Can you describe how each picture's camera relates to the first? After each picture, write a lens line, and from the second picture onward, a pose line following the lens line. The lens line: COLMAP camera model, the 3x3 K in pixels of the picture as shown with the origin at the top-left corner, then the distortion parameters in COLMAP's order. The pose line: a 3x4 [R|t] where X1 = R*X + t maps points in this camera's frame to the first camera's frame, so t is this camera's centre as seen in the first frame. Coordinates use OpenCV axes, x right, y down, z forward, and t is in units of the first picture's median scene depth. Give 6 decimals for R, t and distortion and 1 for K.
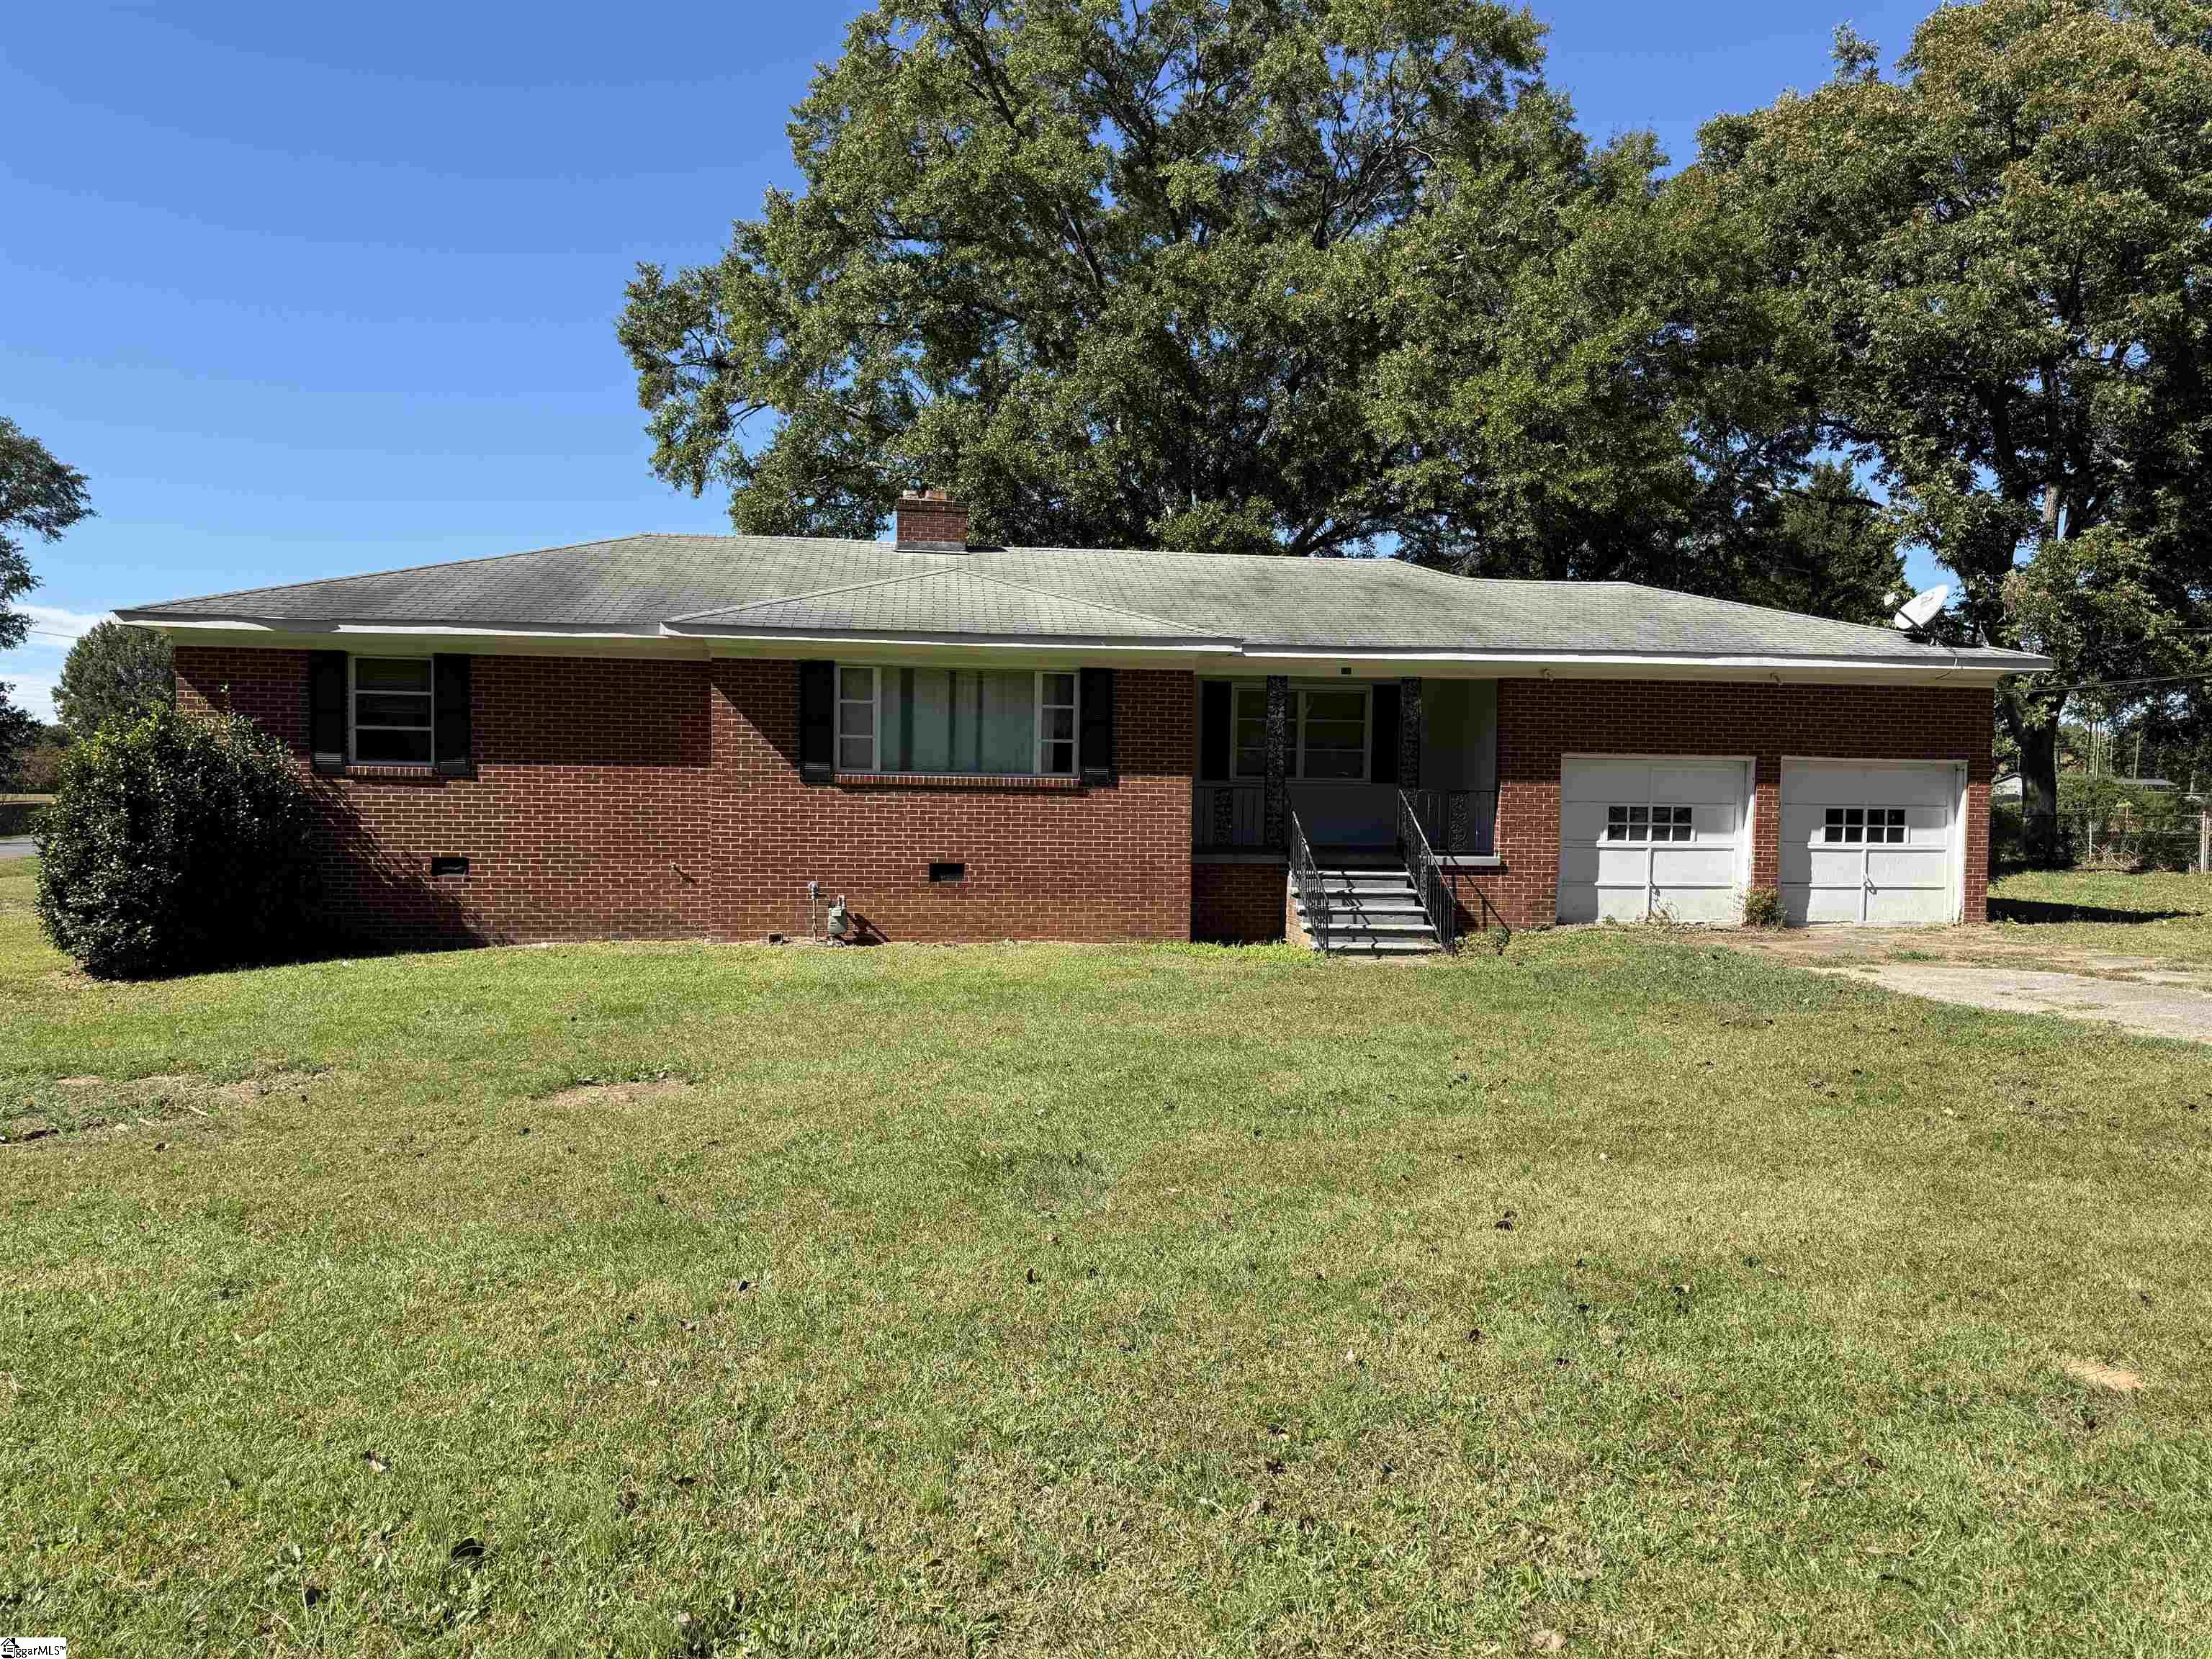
lens RADIAL K [[1536.8, 0, 1109.8], [0, 1536.8, 831.8], [0, 0, 1]] dist [0.014054, -0.021507]
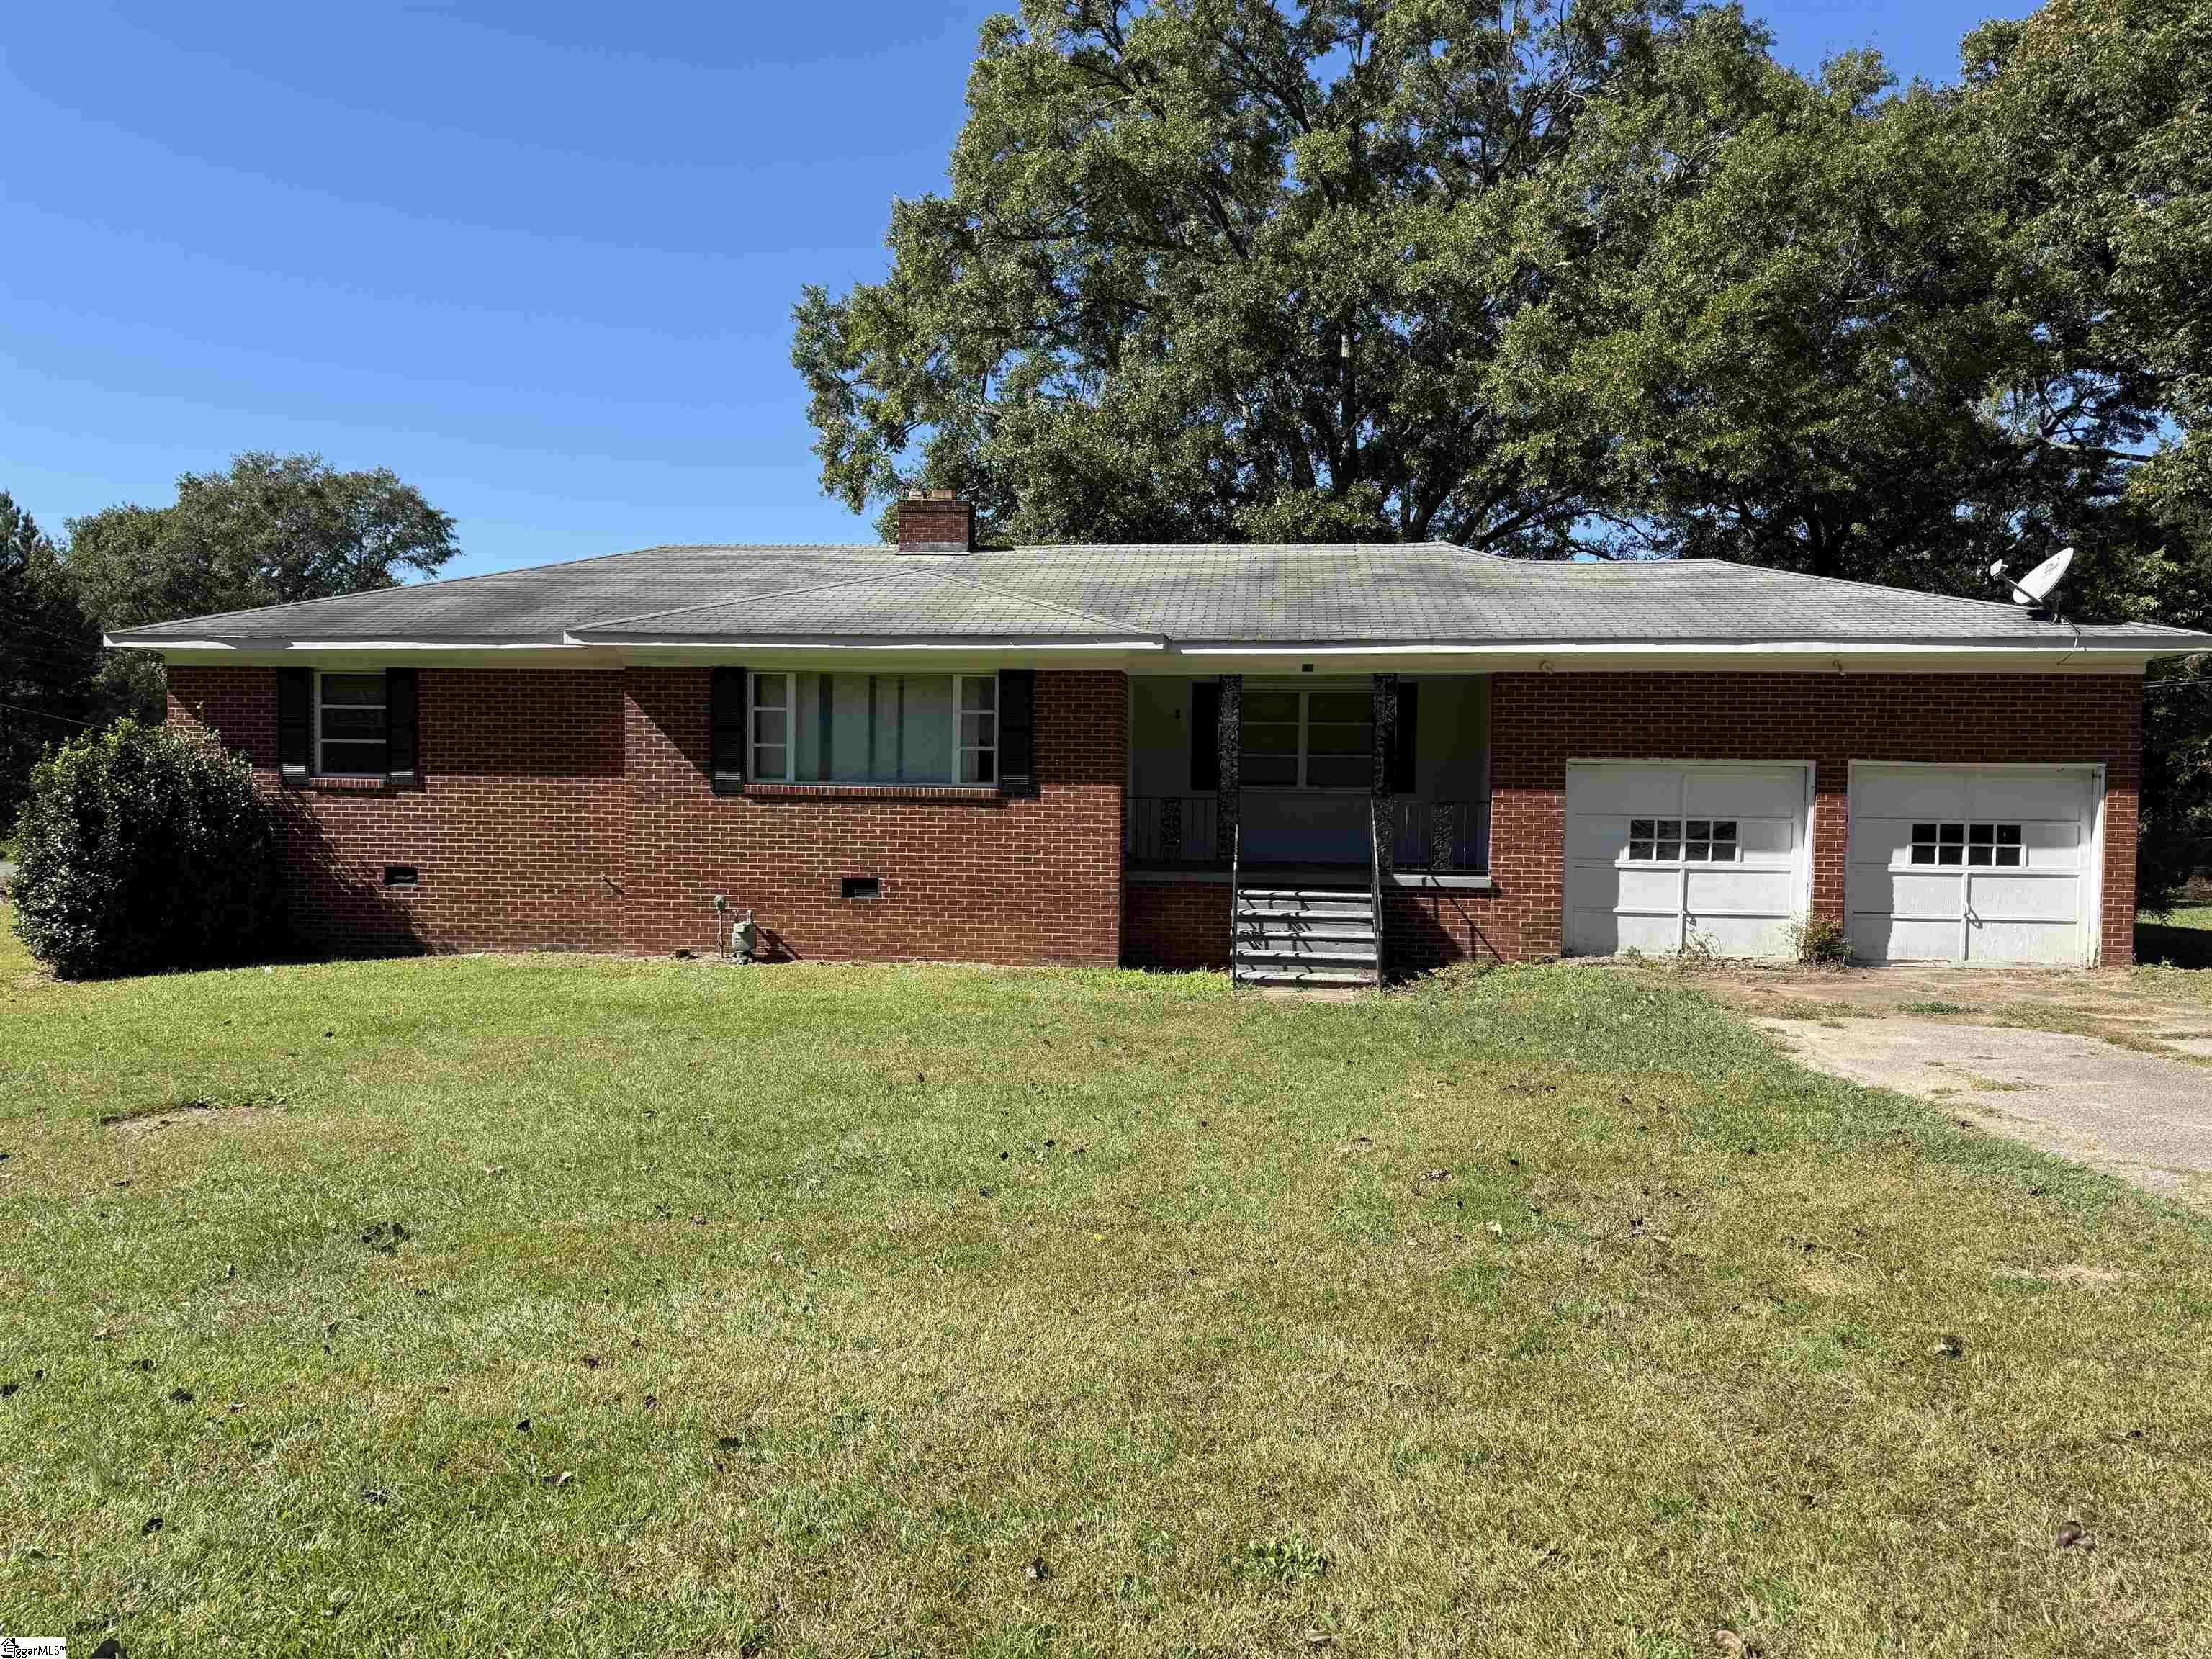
lens RADIAL K [[1536.8, 0, 1102.1], [0, 1536.8, 830.3], [0, 0, 1]] dist [0.014054, -0.021507]
pose [[0.973864, 0.004192, -0.227094, 0.231175], [-0.005827, 0.999962, -0.006529, -0.003389], [0.227058, 0.007681, 0.973851, 0.097604]]
